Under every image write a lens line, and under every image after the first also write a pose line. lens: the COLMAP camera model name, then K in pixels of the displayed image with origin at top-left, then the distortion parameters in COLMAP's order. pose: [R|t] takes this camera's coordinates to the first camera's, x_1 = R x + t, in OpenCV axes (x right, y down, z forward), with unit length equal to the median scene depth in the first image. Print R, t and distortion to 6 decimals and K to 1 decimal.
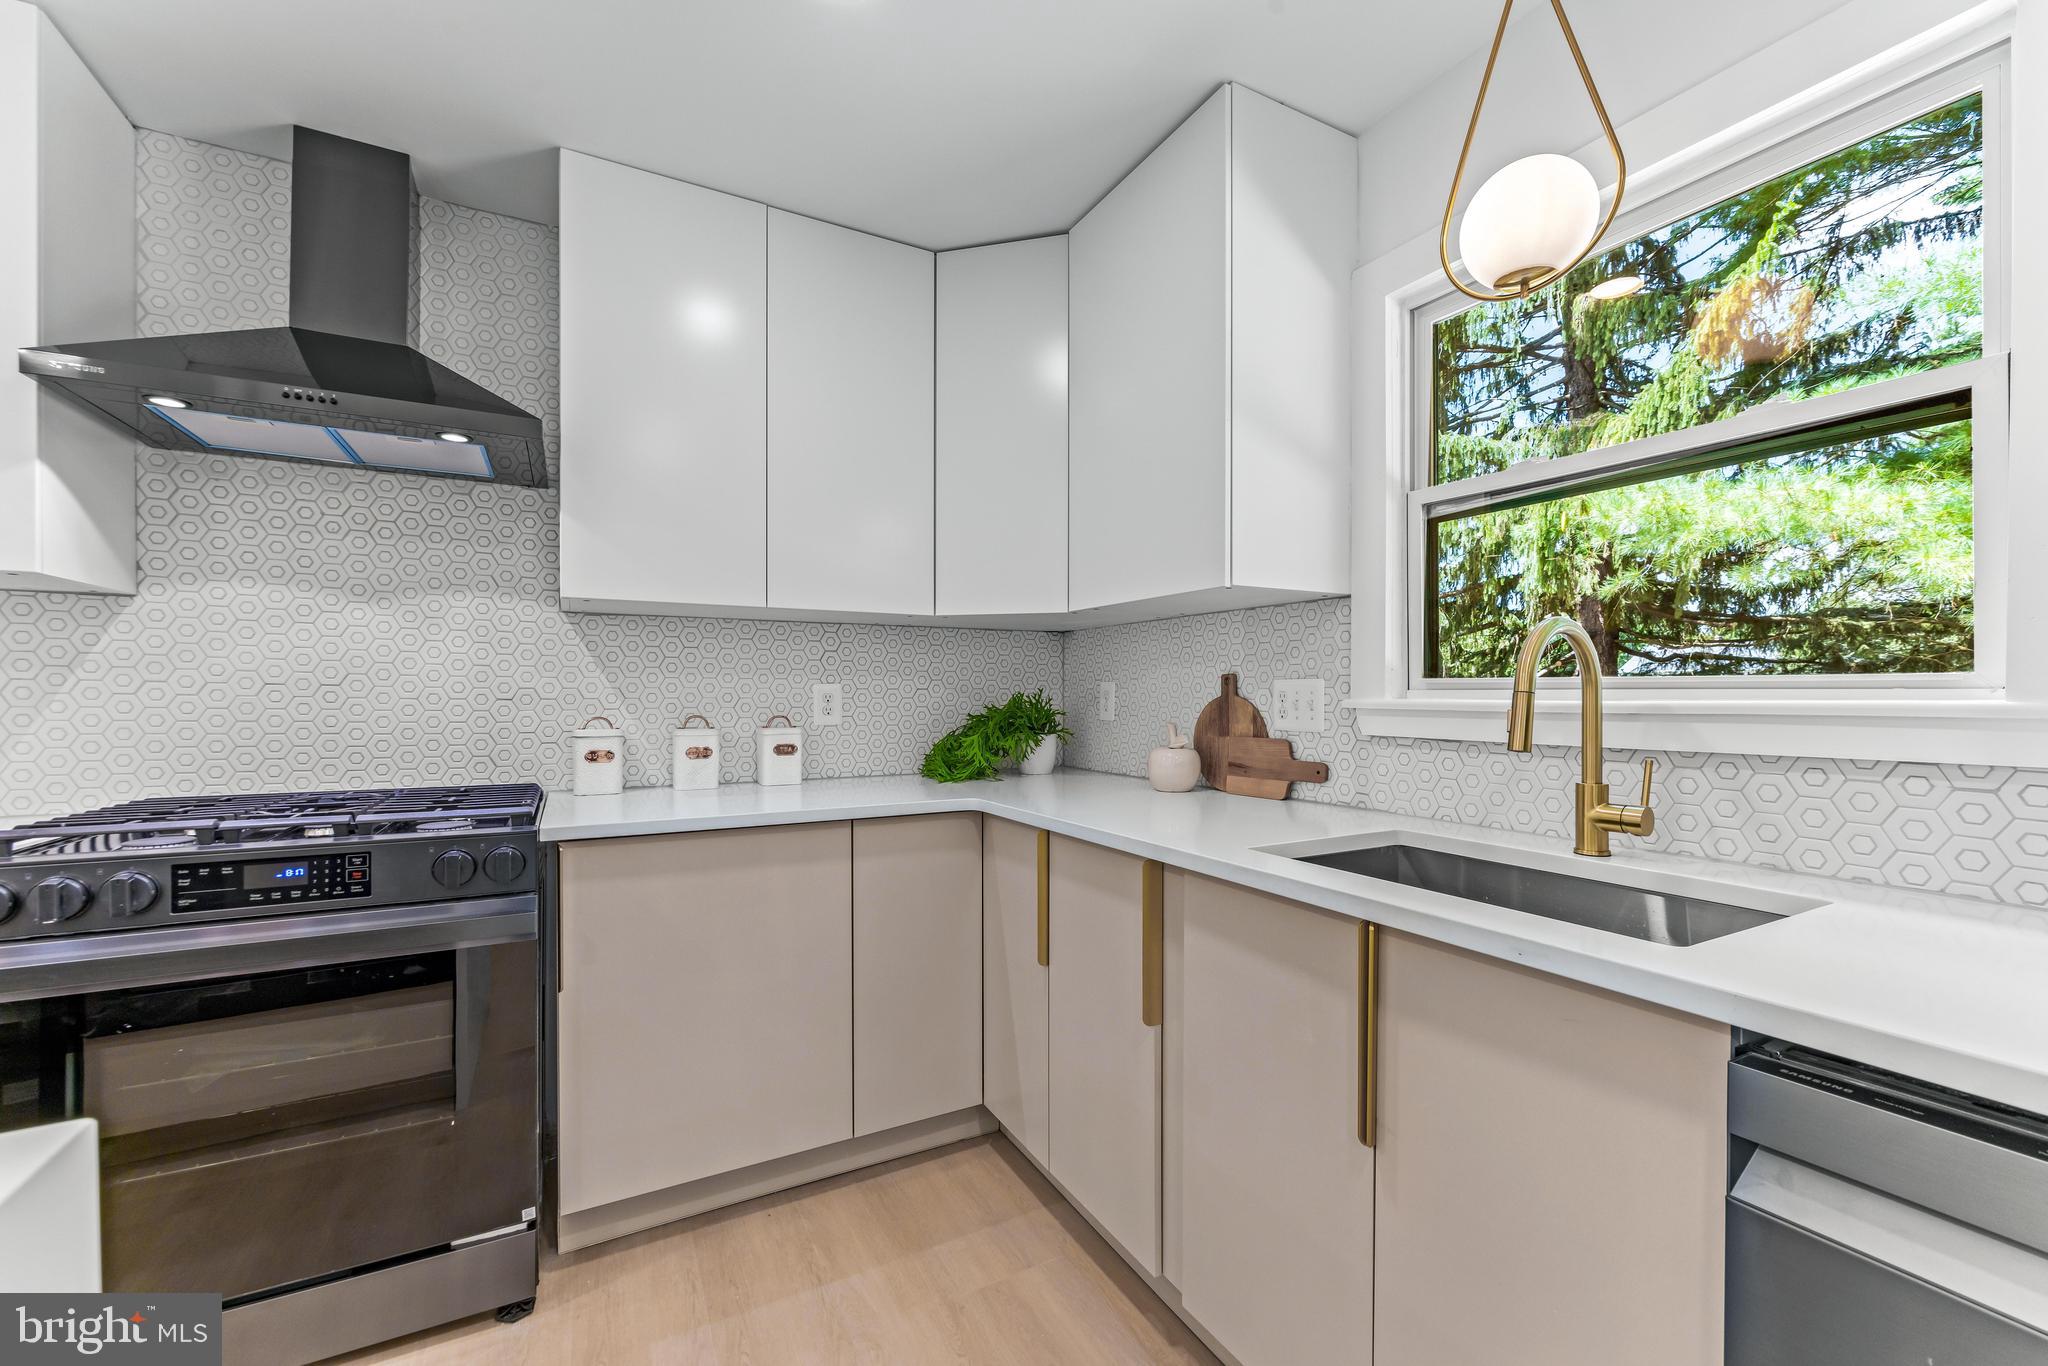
lens RADIAL K [[833.5, 0, 1016.3], [0, 833.5, 692.8], [0, 0, 1]] dist [-0.005314, 0.000940]
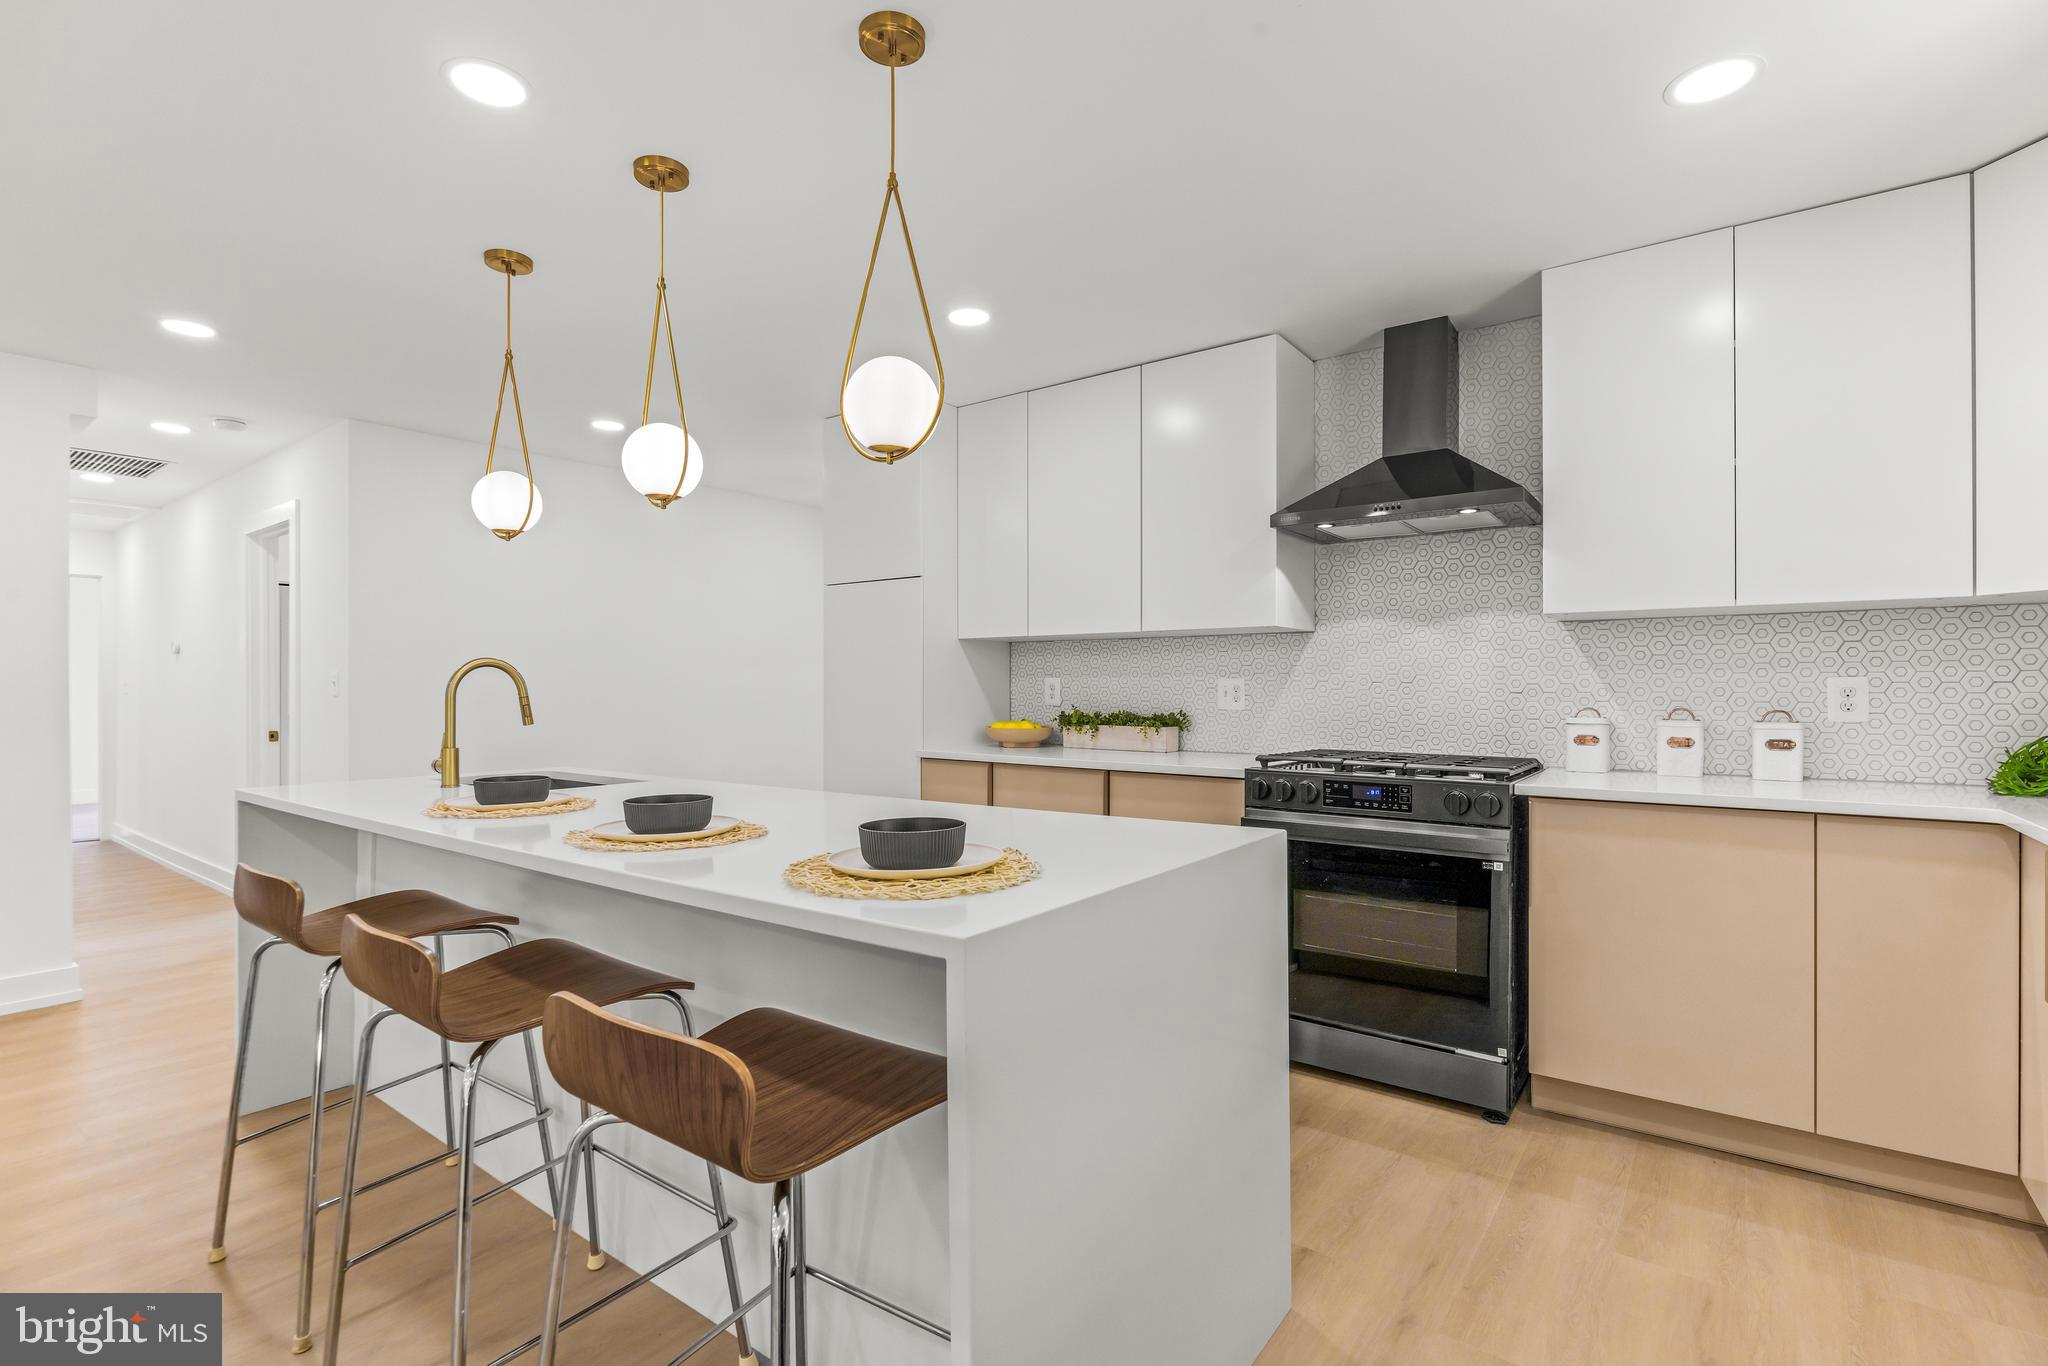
lens RADIAL K [[928.3, 0, 1036.1], [0, 928.3, 691.8], [0, 0, 1]] dist [-0.013134, 0.000586]
pose [[0.421515, 0.002689, -0.906818, 0.412765], [-0.000446, 0.999996, 0.002758, 0.003609], [0.906821, -0.000758, 0.421514, -0.317437]]
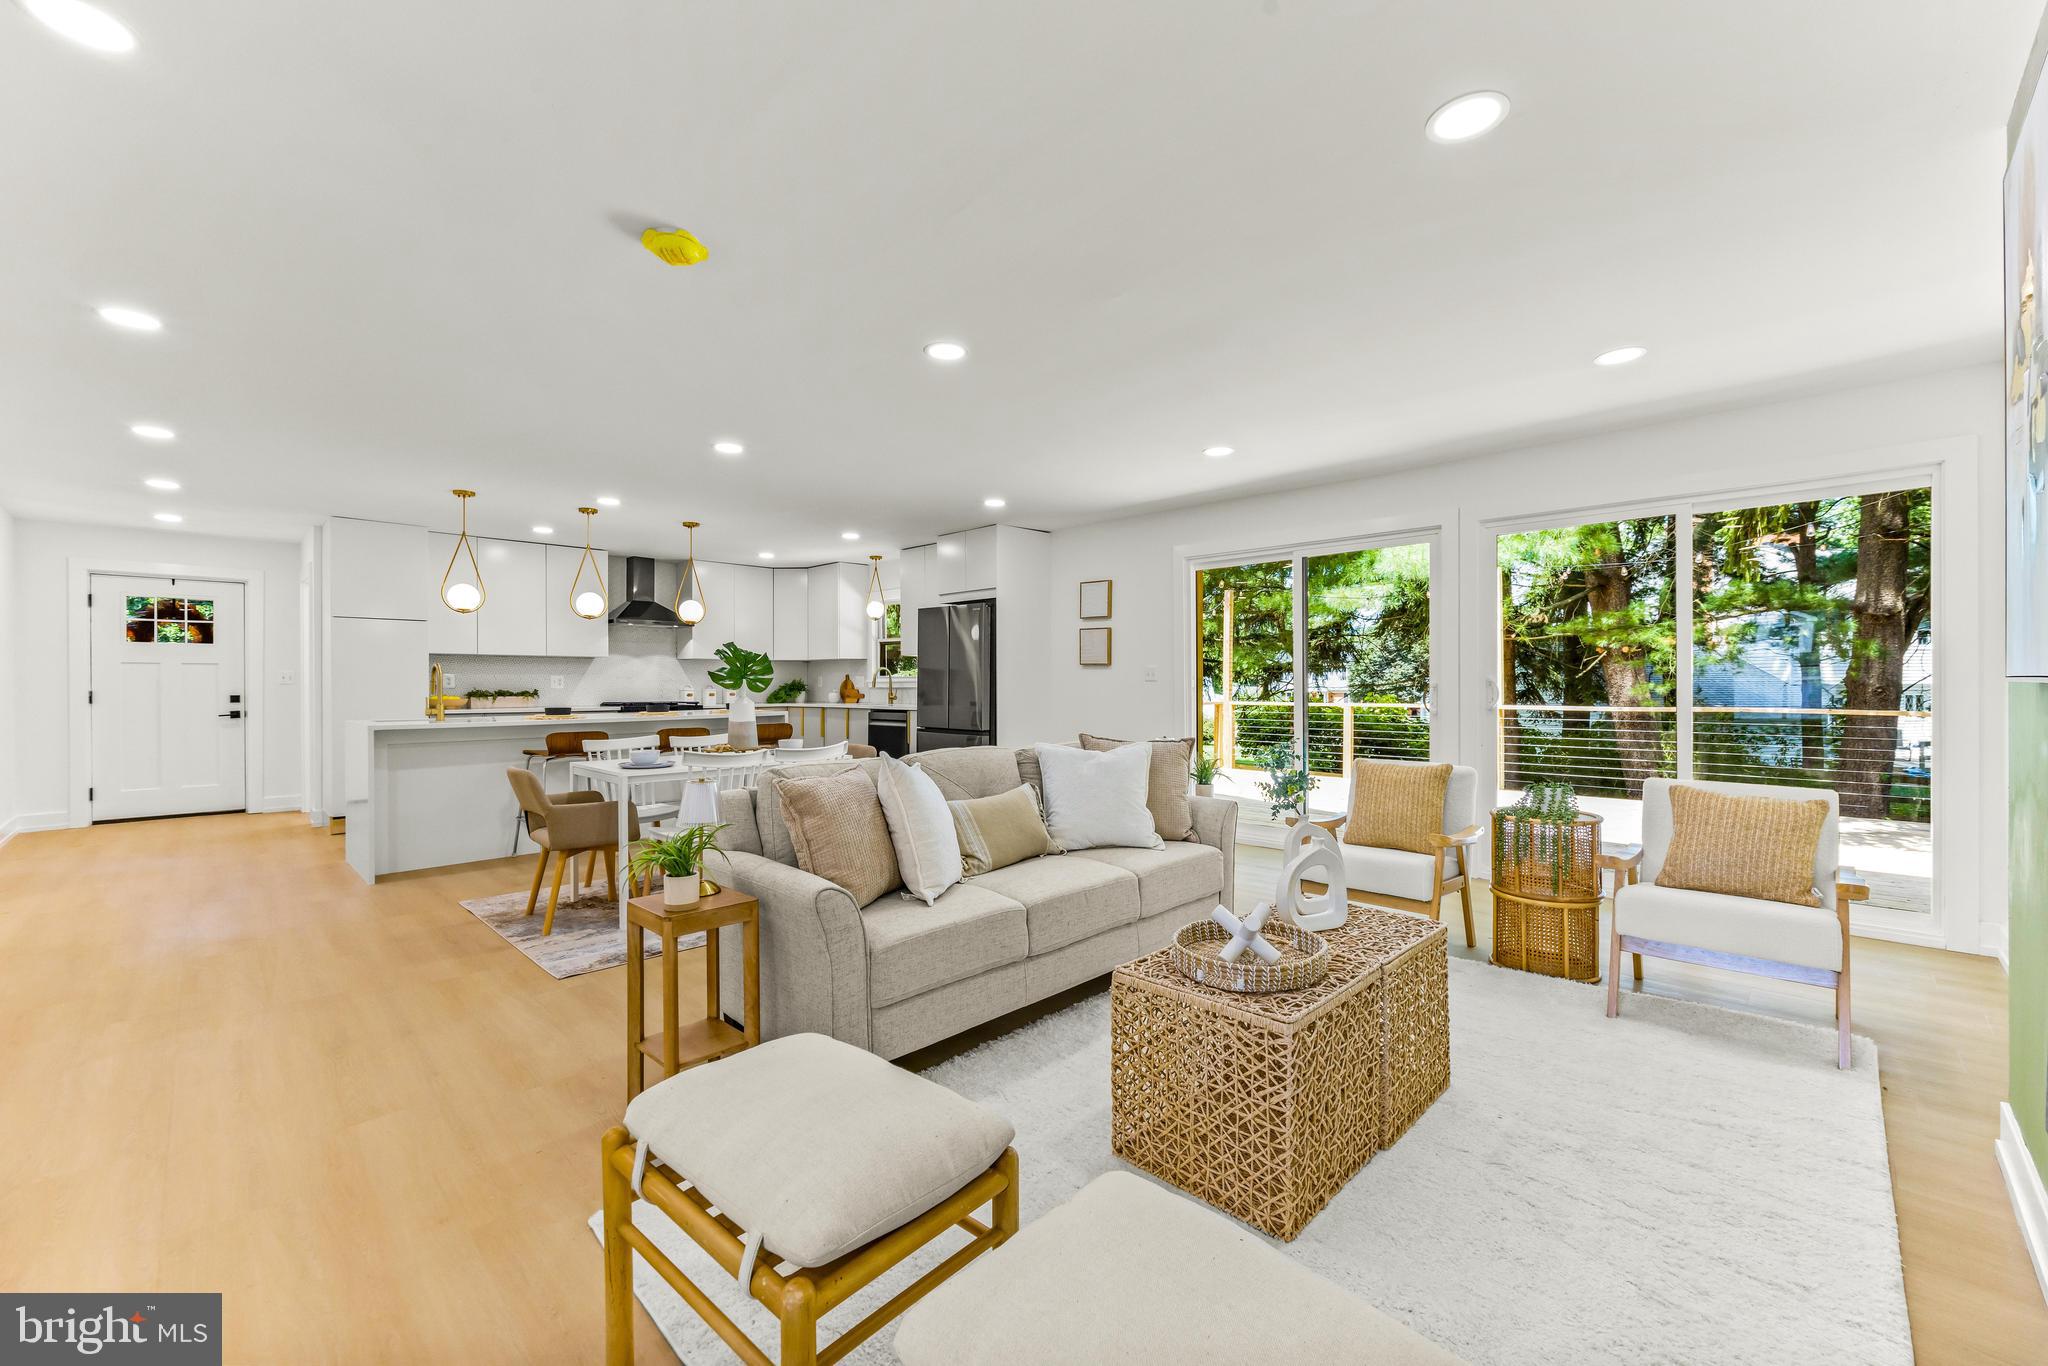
lens RADIAL K [[833.5, 0, 1020.8], [0, 833.5, 688.1], [0, 0, 1]] dist [-0.005314, 0.000940]
pose [[0.956006, -0.004154, 0.293318, -0.161299], [0.002982, 0.999986, 0.004443, 0.031520], [-0.293333, -0.003373, 0.956005, -3.683999]]
